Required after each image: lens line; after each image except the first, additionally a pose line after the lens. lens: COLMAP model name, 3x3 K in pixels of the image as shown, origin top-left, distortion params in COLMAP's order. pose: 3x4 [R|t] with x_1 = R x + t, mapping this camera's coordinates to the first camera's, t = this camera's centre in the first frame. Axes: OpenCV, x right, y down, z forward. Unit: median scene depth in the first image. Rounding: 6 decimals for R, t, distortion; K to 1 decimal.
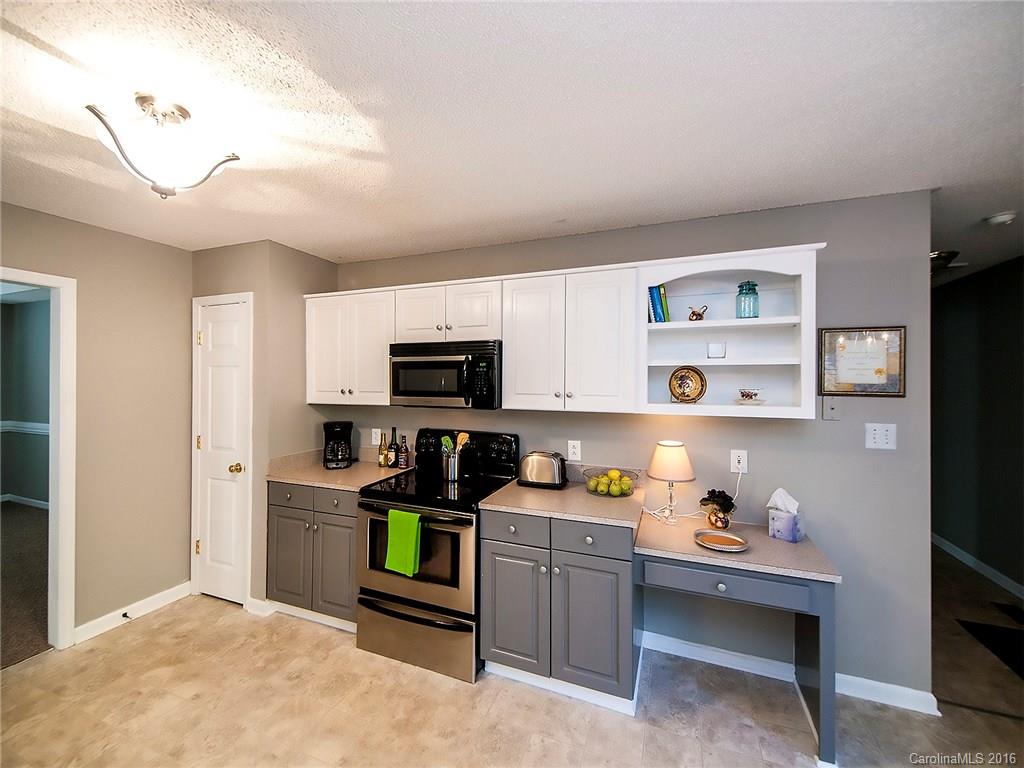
lens RADIAL K [[413.4, 0, 512.0], [0, 413.4, 384.0], [0, 0, 1]] dist [0.016547, -0.008071]
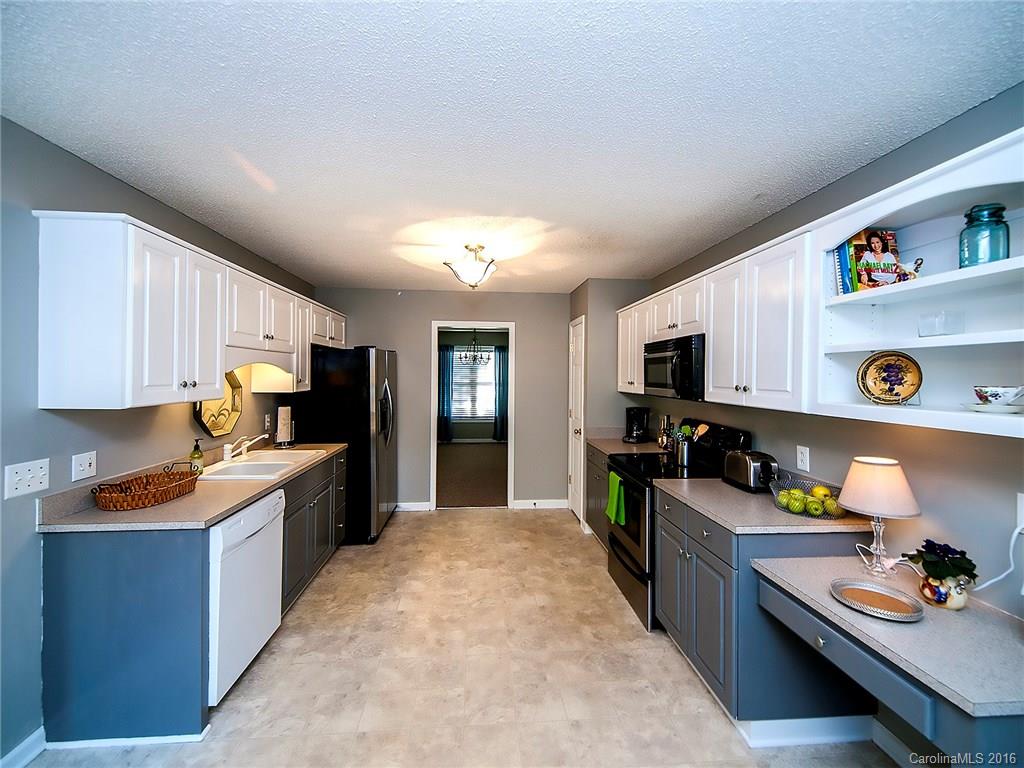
lens RADIAL K [[406.7, 0, 512.0], [0, 406.7, 384.0], [0, 0, 1]] dist [-0.036671, 0.000106]
pose [[0.447138, 0.019526, -0.894252, 0.722559], [-0.018106, 0.999754, 0.012777, 0.014985], [0.894282, 0.010478, 0.447382, 0.144247]]
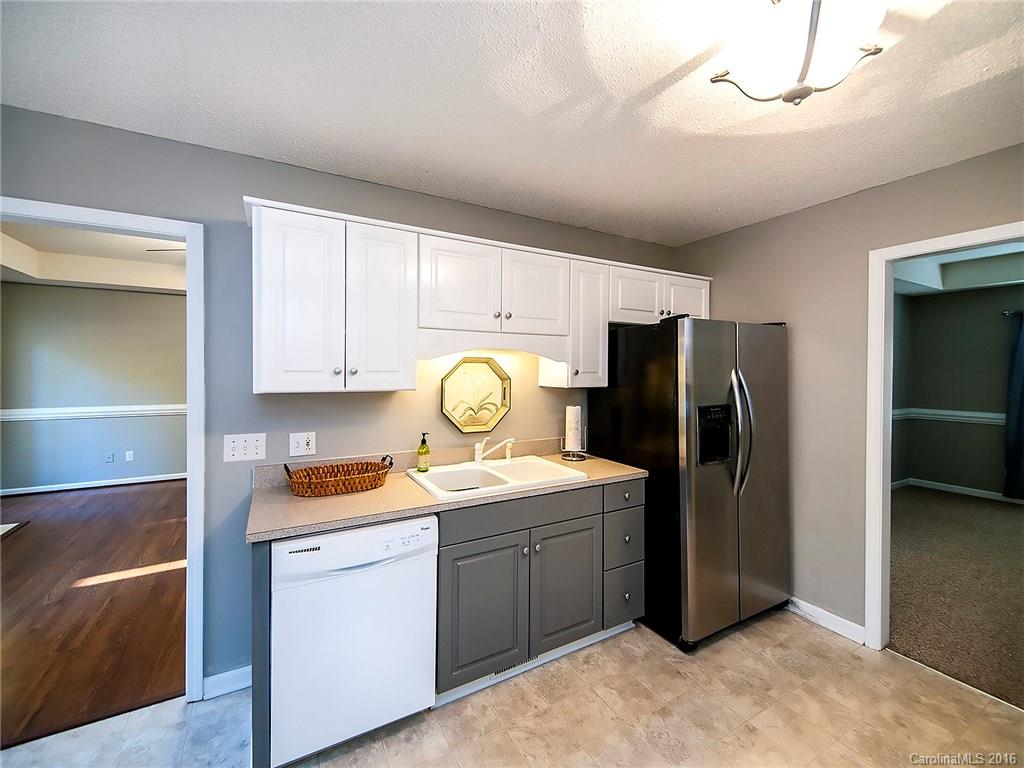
lens RADIAL K [[418.6, 0, 499.0], [0, 418.6, 373.2], [0, 0, 1]] dist [0.022316, -0.009060]
pose [[-0.642561, -0.001414, -0.766233, 0.065966], [-0.015400, 0.999820, 0.011069, 0.029502], [0.766080, 0.018912, -0.642467, 0.675770]]
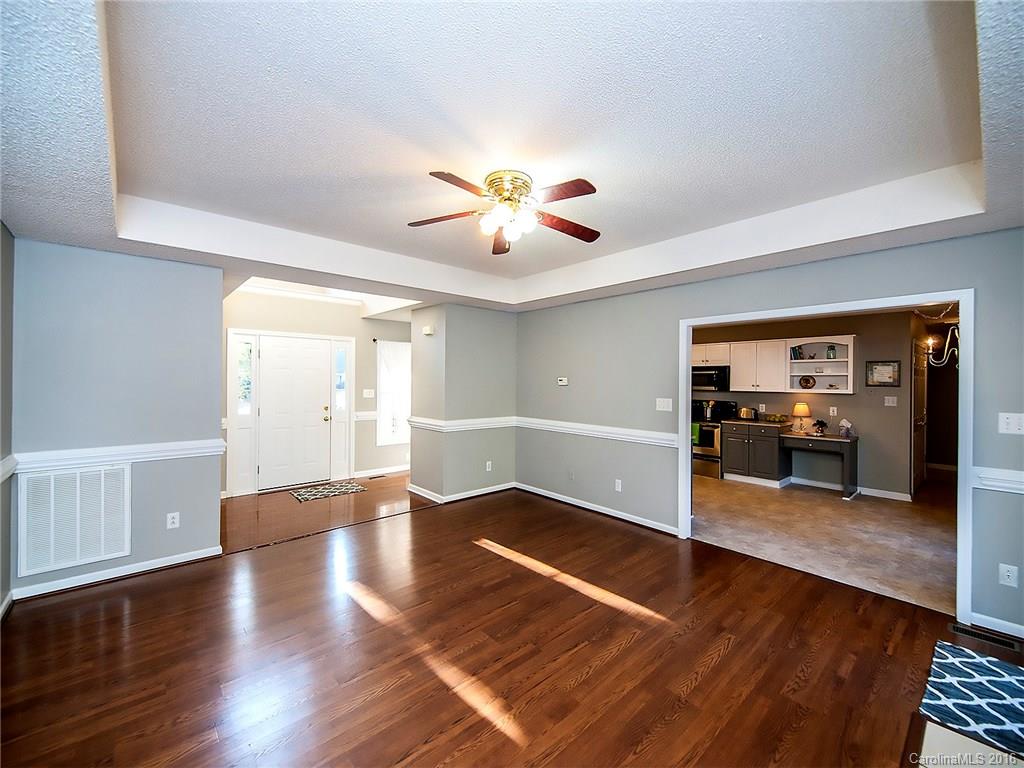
lens RADIAL K [[413.5, 0, 500.5], [0, 413.5, 384.7], [0, 0, 1]] dist [0.000722, 0.000007]
pose [[0.877047, 0.007168, -0.480350, -0.047594], [-0.006877, 0.999974, 0.002365, 0.026157], [0.480354, 0.001229, 0.877074, -2.411449]]
